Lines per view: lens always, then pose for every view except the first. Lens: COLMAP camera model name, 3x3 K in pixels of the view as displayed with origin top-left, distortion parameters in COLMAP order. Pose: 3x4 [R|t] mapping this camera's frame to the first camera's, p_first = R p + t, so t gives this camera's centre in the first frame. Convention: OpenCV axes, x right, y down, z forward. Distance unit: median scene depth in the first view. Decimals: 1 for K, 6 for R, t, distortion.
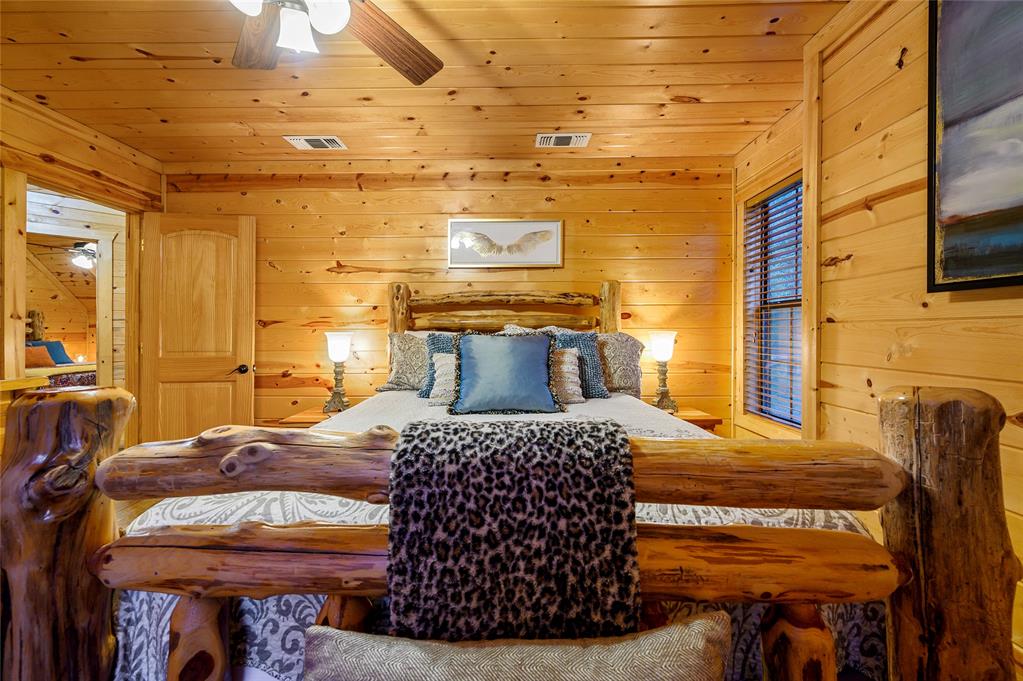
lens RADIAL K [[407.7, 0, 491.1], [0, 407.7, 329.8], [0, 0, 1]] dist [0.000651, 0.001129]
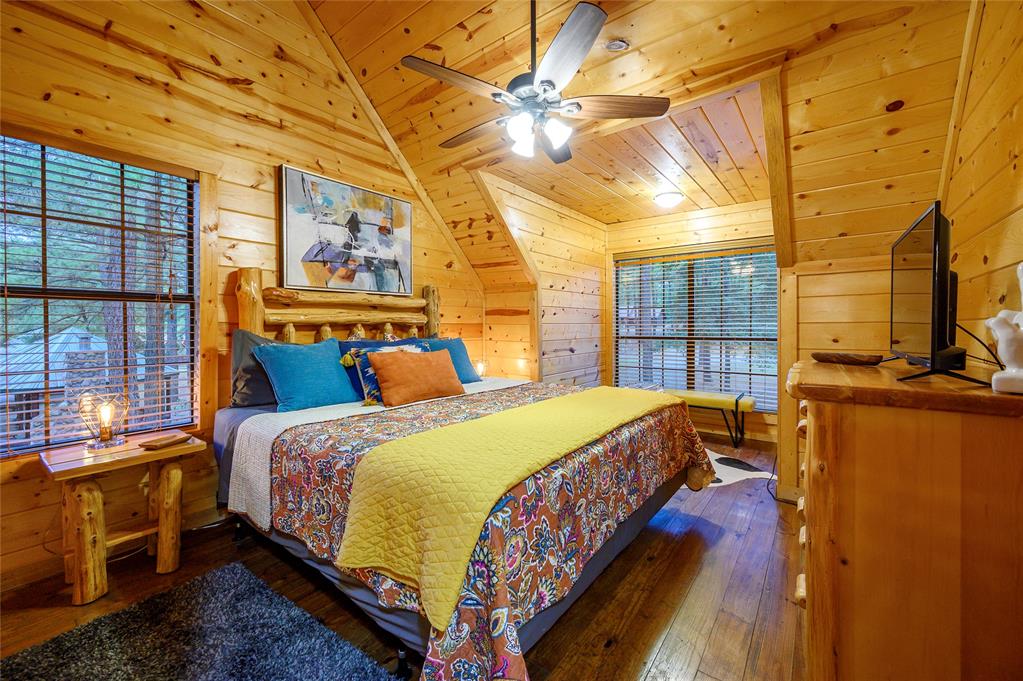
lens RADIAL K [[407.7, 0, 496.4], [0, 407.7, 326.4], [0, 0, 1]] dist [0.000651, 0.001129]
pose [[0.800622, 0.007430, -0.599124, -1.811903], [-0.001566, 0.999946, 0.010309, 0.014442], [0.599168, -0.007315, 0.800590, 1.553064]]
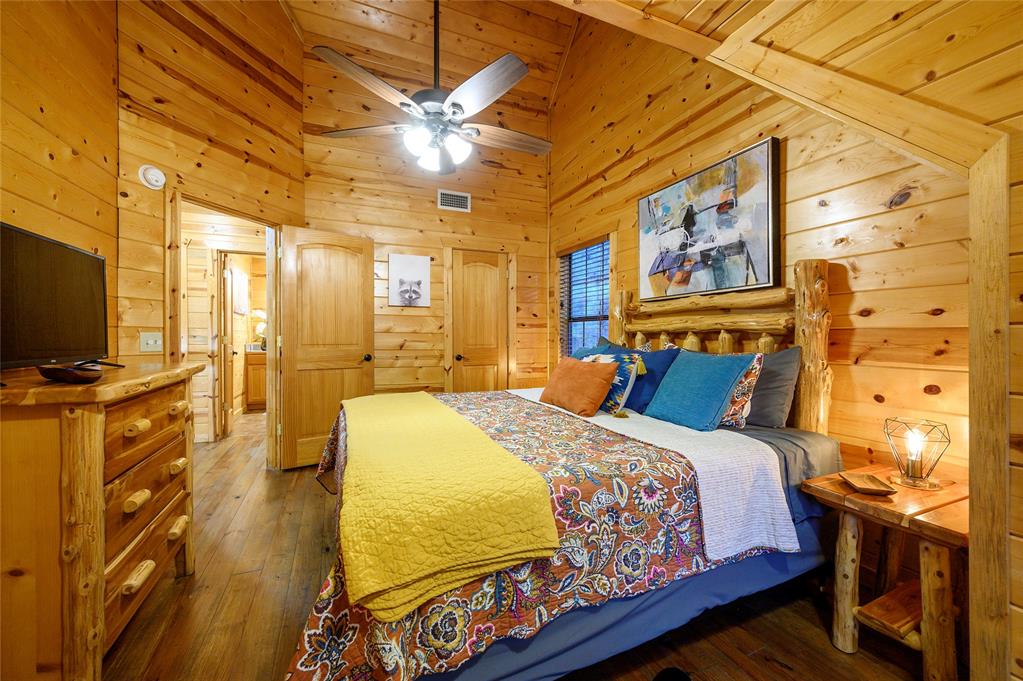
lens RADIAL K [[407.7, 0, 513.9], [0, 407.7, 337.5], [0, 0, 1]] dist [0.000651, 0.001129]
pose [[-0.900267, 0.005977, -0.435297, -2.007895], [0.004857, 0.999981, 0.003686, 0.030486], [0.435311, 0.001205, -0.900280, 3.156358]]
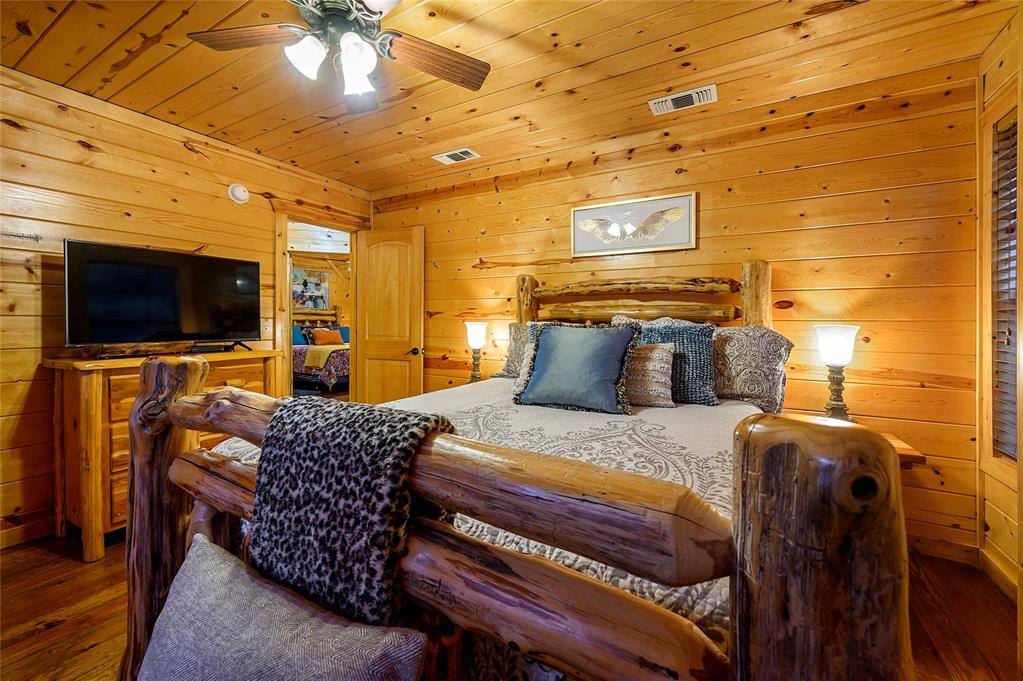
lens RADIAL K [[407.7, 0, 503.6], [0, 407.7, 319.9], [0, 0, 1]] dist [0.000651, 0.001129]
pose [[0.874956, 0.007711, -0.484140, 0.257977], [-0.008444, 0.999964, 0.000666, -0.001188], [0.484128, 0.003505, 0.874990, 0.066692]]
